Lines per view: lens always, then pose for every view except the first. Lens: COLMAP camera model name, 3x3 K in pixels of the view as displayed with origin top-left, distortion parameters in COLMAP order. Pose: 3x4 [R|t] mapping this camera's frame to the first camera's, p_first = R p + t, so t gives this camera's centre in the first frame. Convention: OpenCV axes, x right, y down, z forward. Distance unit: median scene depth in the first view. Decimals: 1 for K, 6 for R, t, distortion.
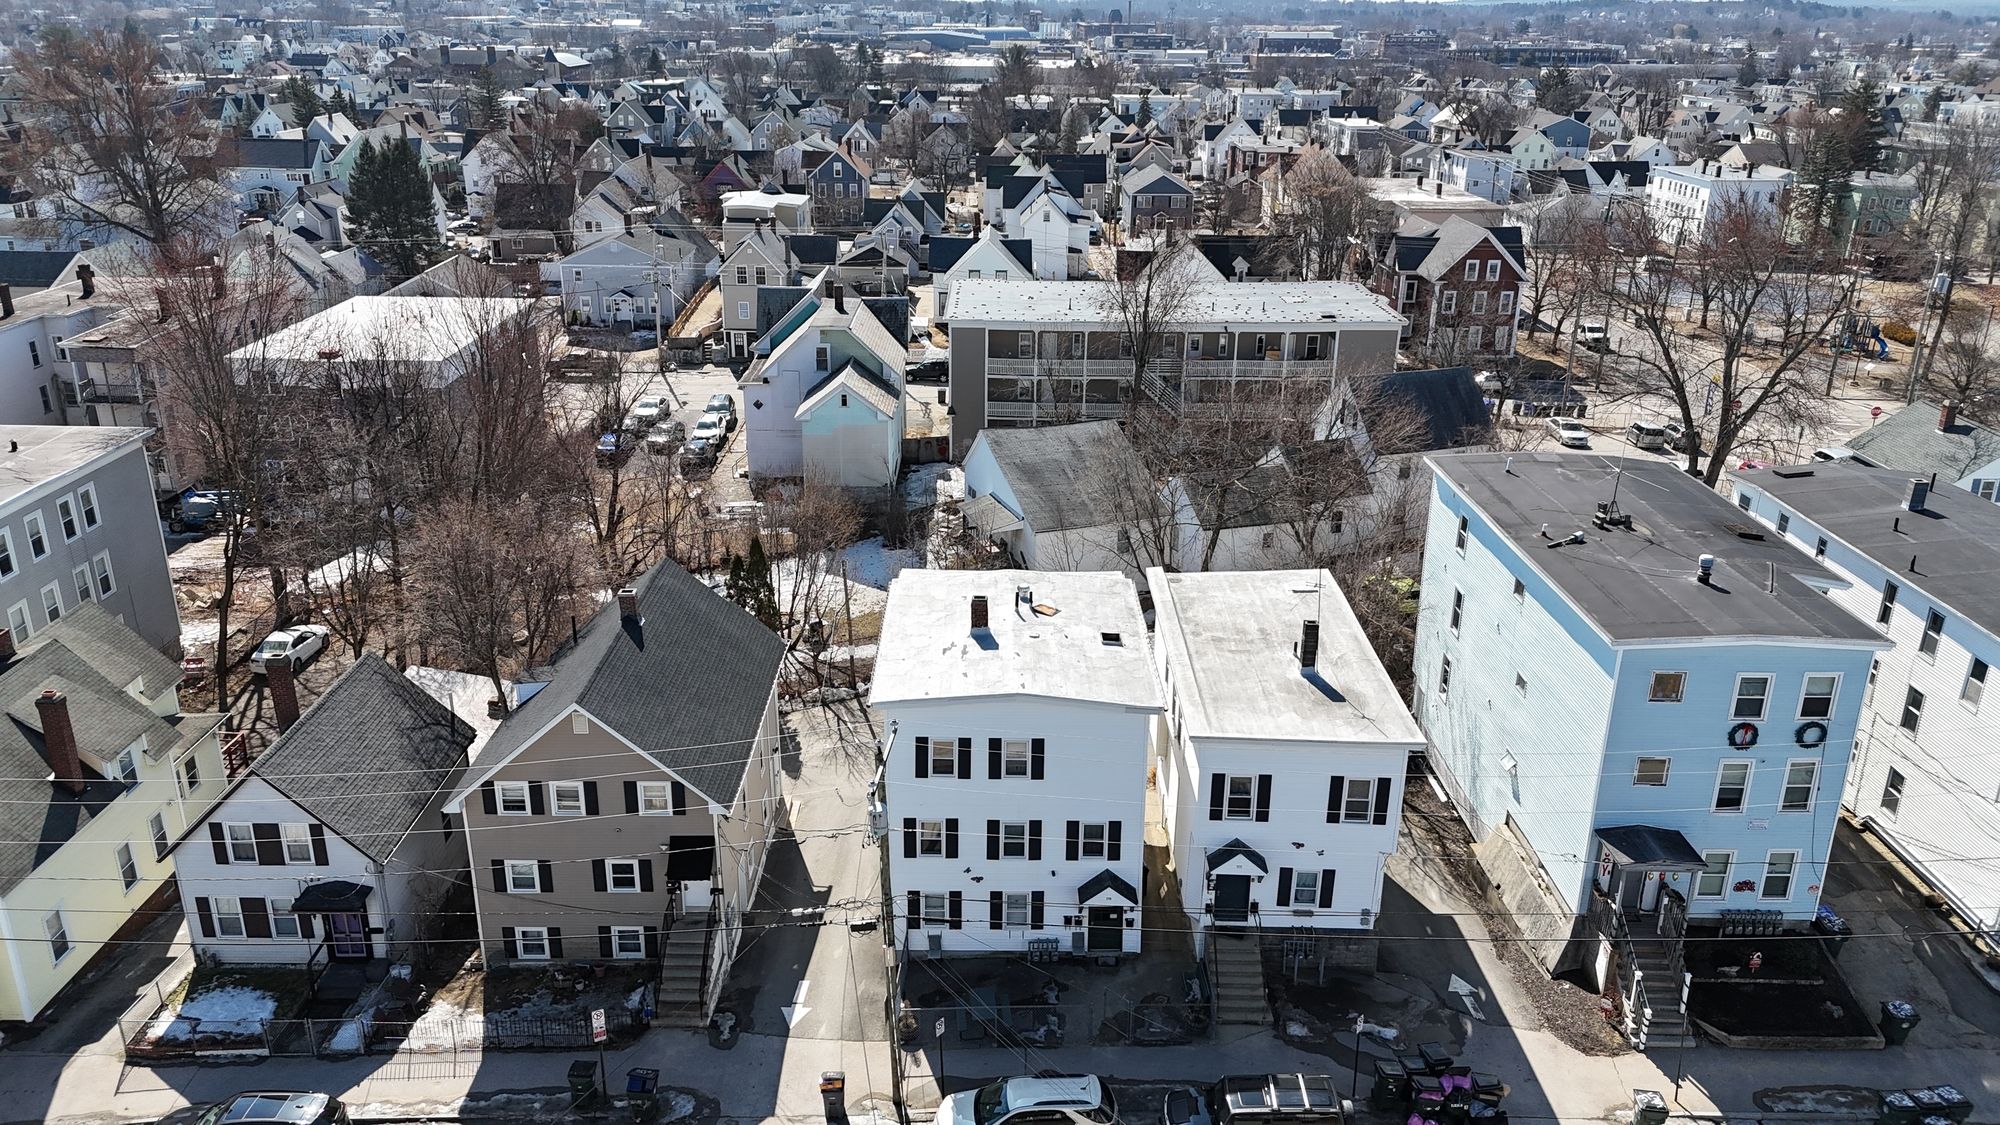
lens RADIAL K [[1469.7, 0, 995.4], [0, 1469.7, 555.9], [0, 0, 1]] dist [0.069439, -0.064982]
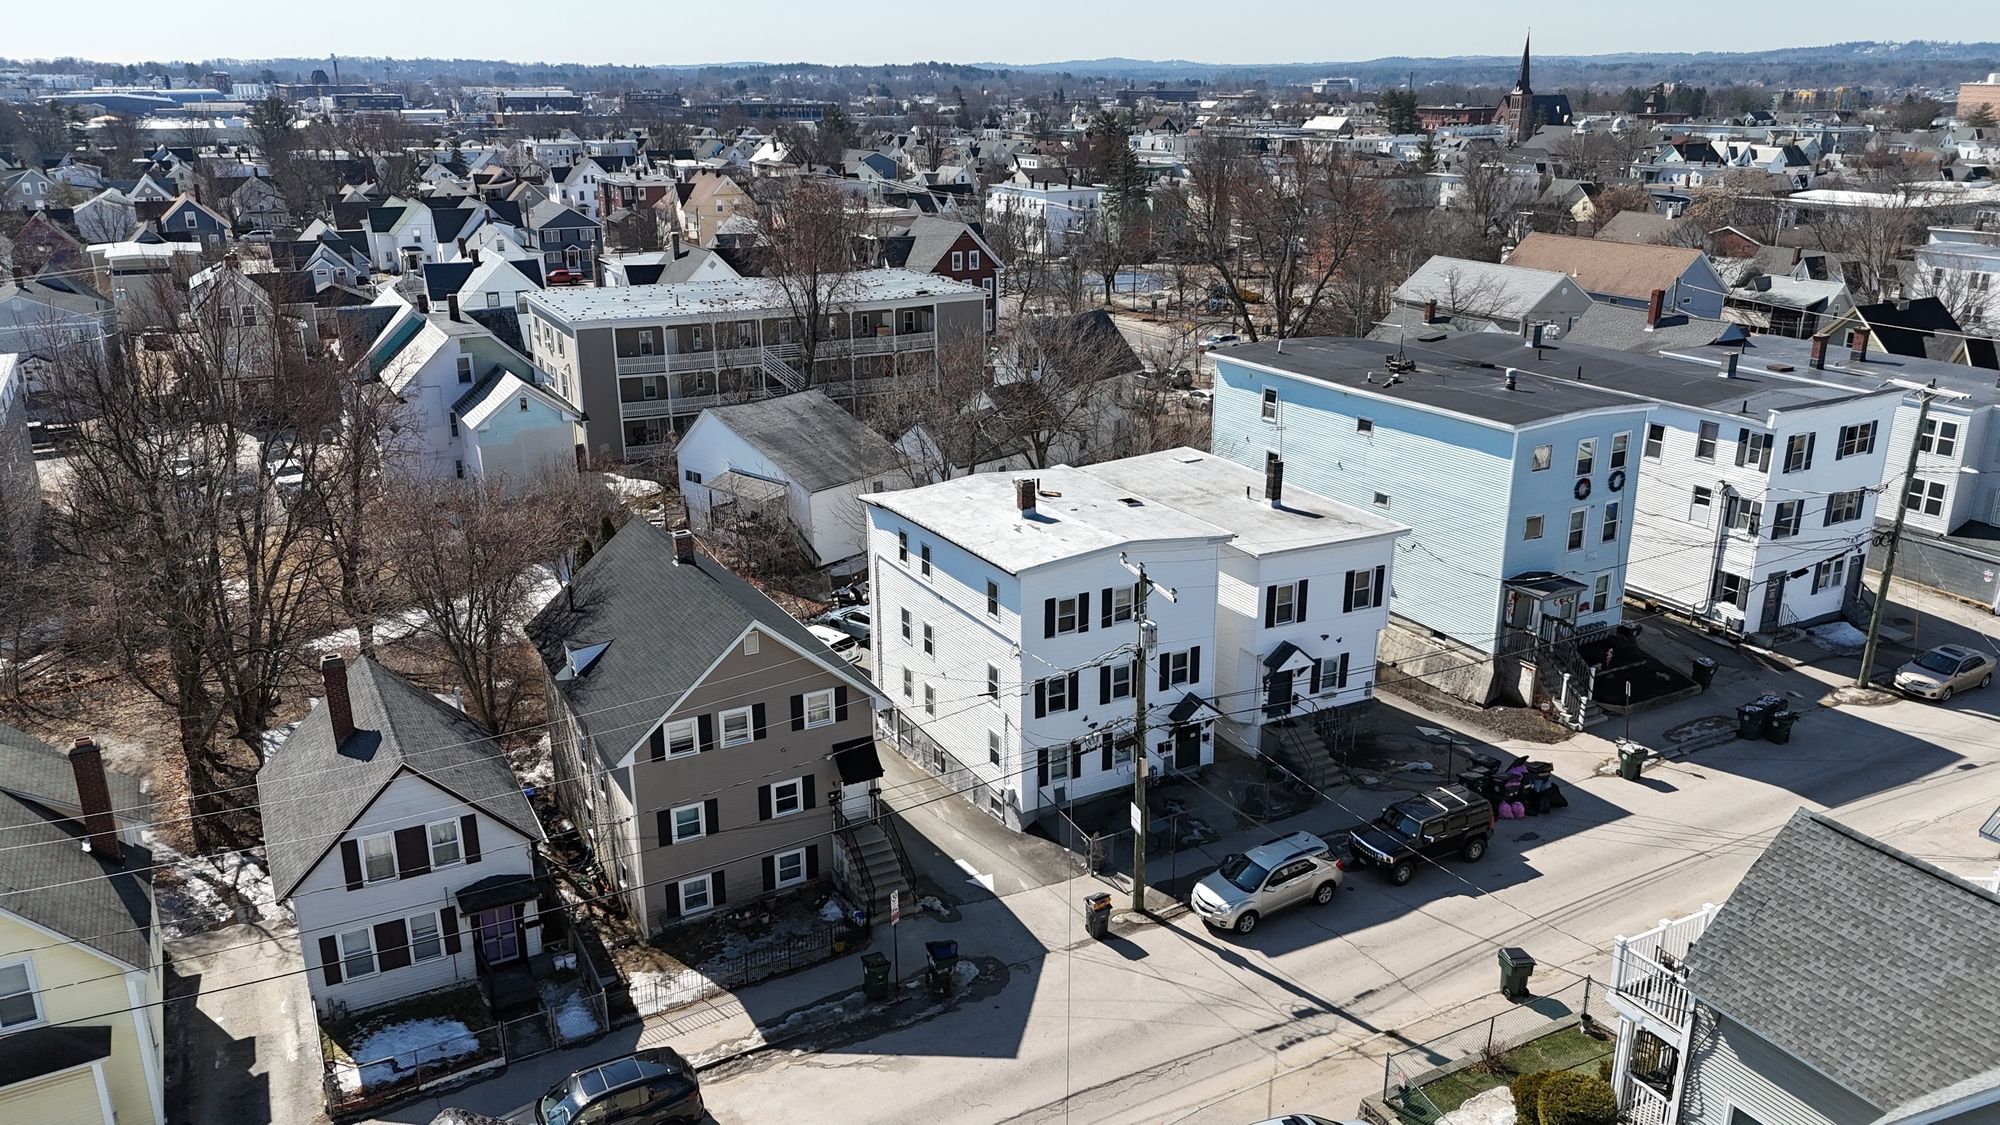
lens RADIAL K [[1469.7, 0, 991.9], [0, 1469.7, 555.0], [0, 0, 1]] dist [0.069439, -0.064982]
pose [[0.879195, -0.159604, 0.448935, -0.543270], [0.177104, 0.984187, 0.003055, 0.076783], [-0.442324, 0.076822, 0.893559, 0.045070]]
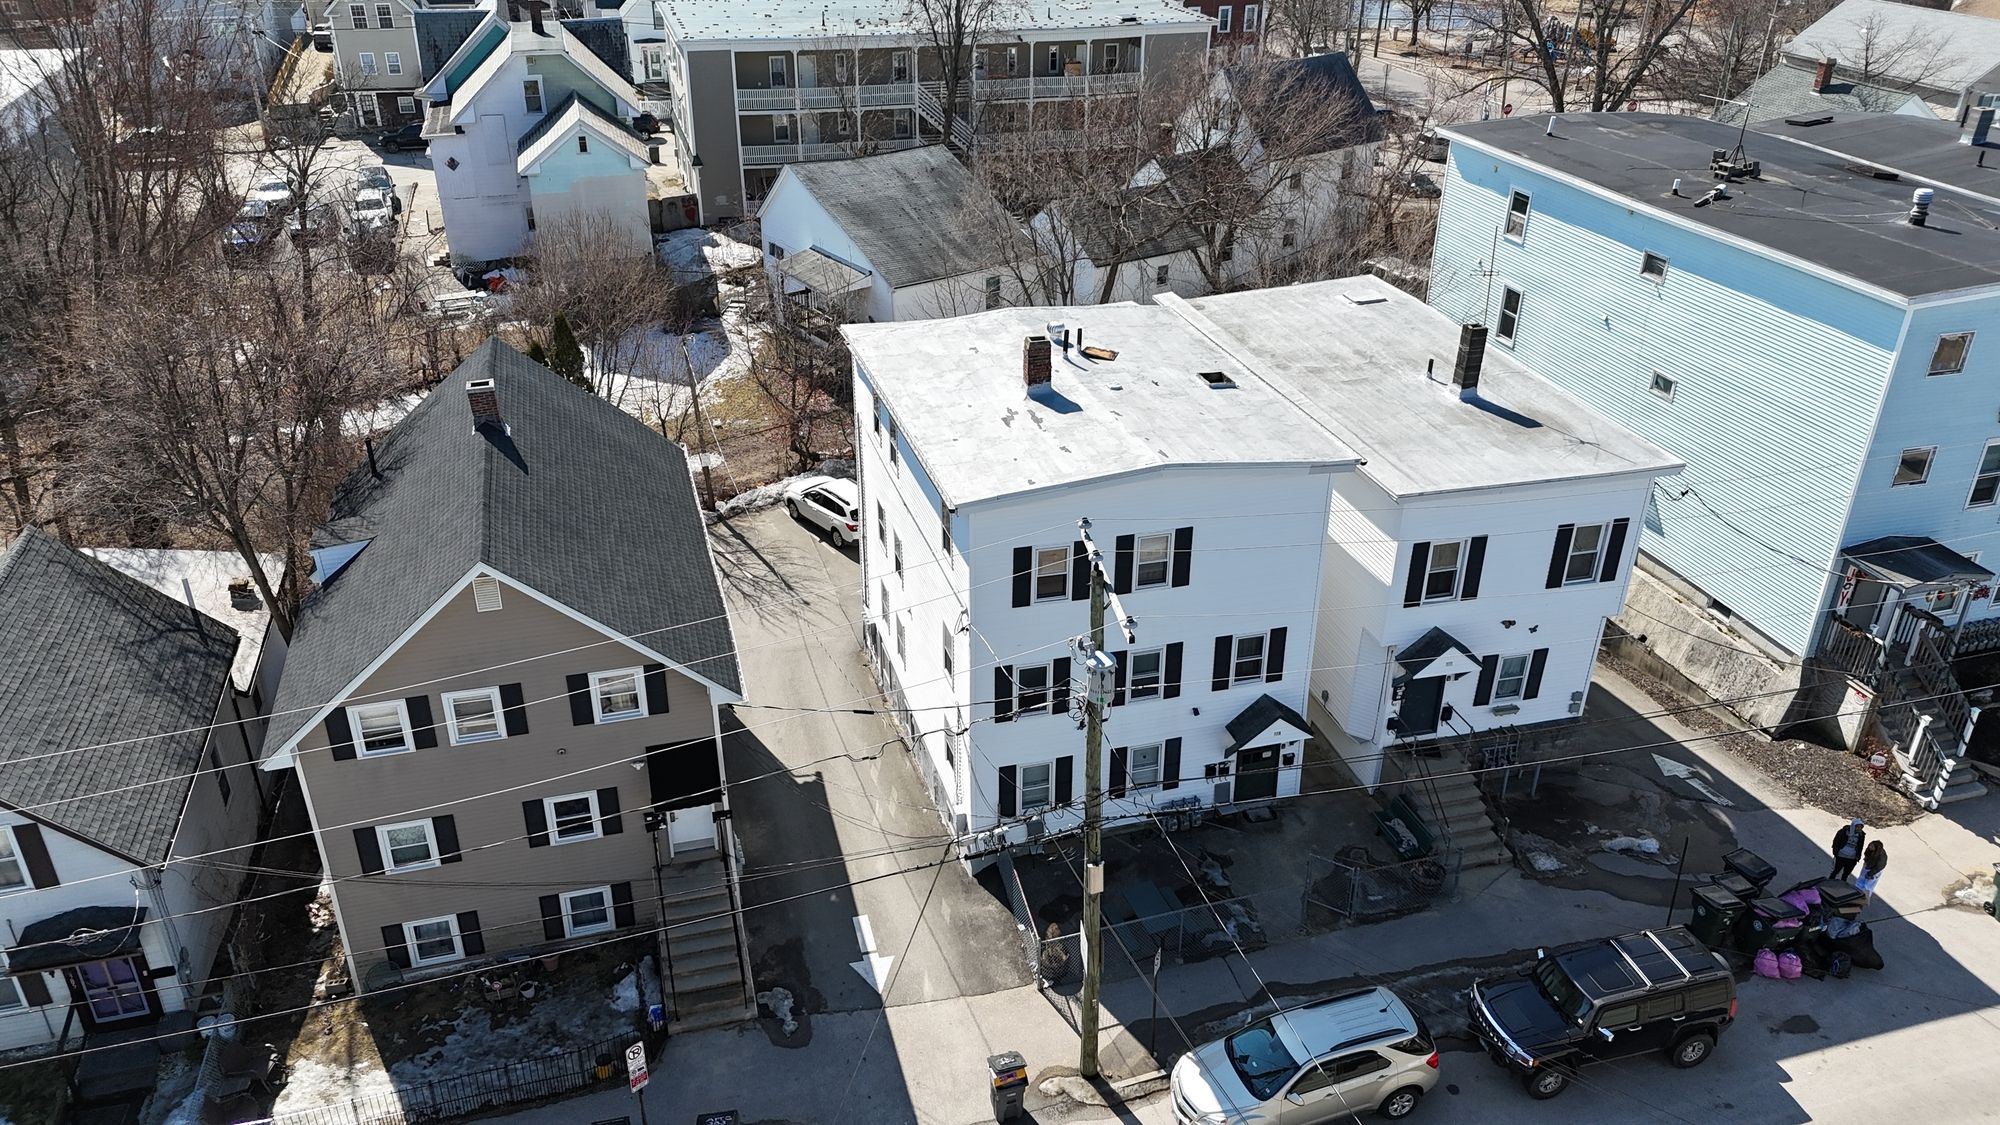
lens RADIAL K [[1469.7, 0, 995.7], [0, 1469.7, 558.8], [0, 0, 1]] dist [0.069439, -0.064982]
pose [[0.961769, -0.131265, 0.240354, -0.213042], [0.097824, 0.984409, 0.146180, 0.028318], [-0.255795, -0.117079, 0.959615, 0.343750]]
